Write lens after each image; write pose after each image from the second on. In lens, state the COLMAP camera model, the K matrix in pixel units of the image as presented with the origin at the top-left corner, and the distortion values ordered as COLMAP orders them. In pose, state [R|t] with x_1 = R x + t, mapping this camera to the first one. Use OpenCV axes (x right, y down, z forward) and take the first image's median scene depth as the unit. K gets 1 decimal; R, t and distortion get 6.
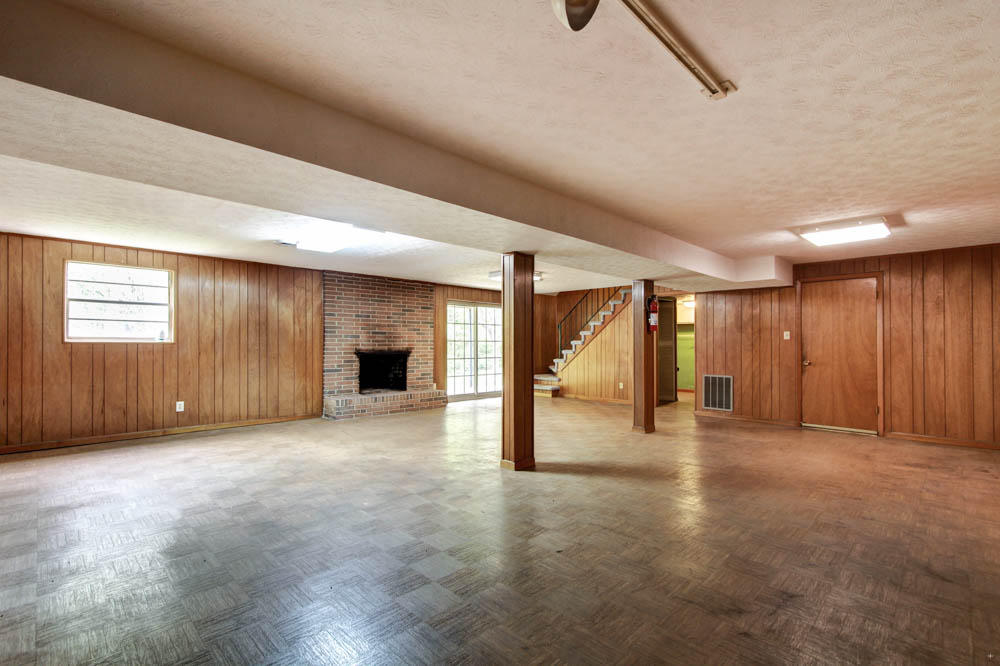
lens RADIAL K [[455.2, 0, 492.0], [0, 455.2, 333.6], [0, 0, 1]] dist [0.000231, 0.000273]
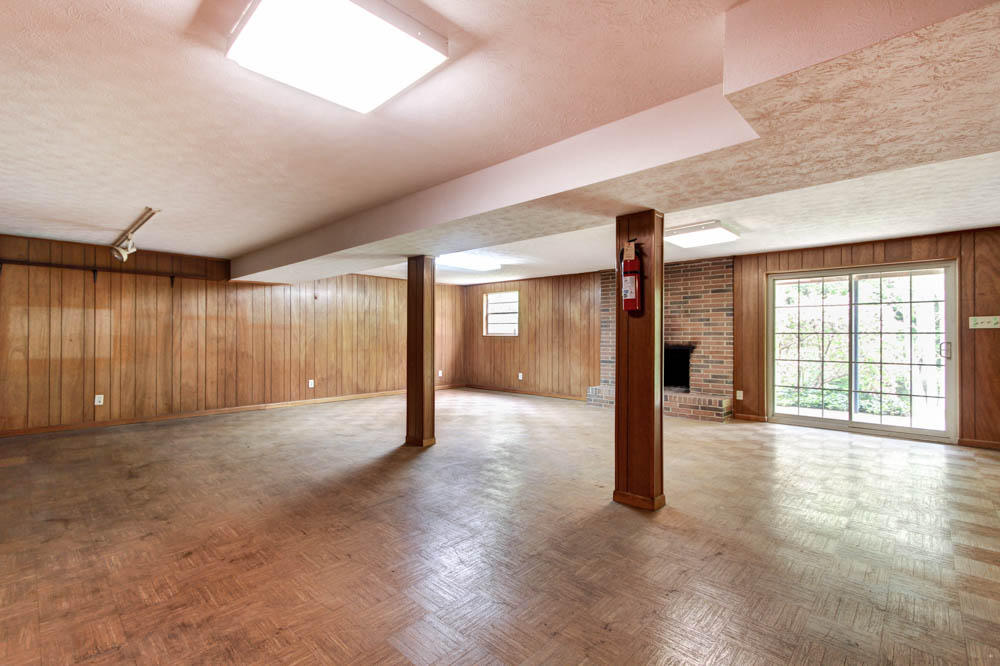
lens RADIAL K [[455.2, 0, 492.0], [0, 455.2, 333.6], [0, 0, 1]] dist [0.000231, 0.000273]
pose [[0.027742, -0.007170, -0.999589, 0.799998], [0.018723, 0.999803, -0.006652, 0.018177], [0.999440, -0.018530, 0.027871, 0.765866]]
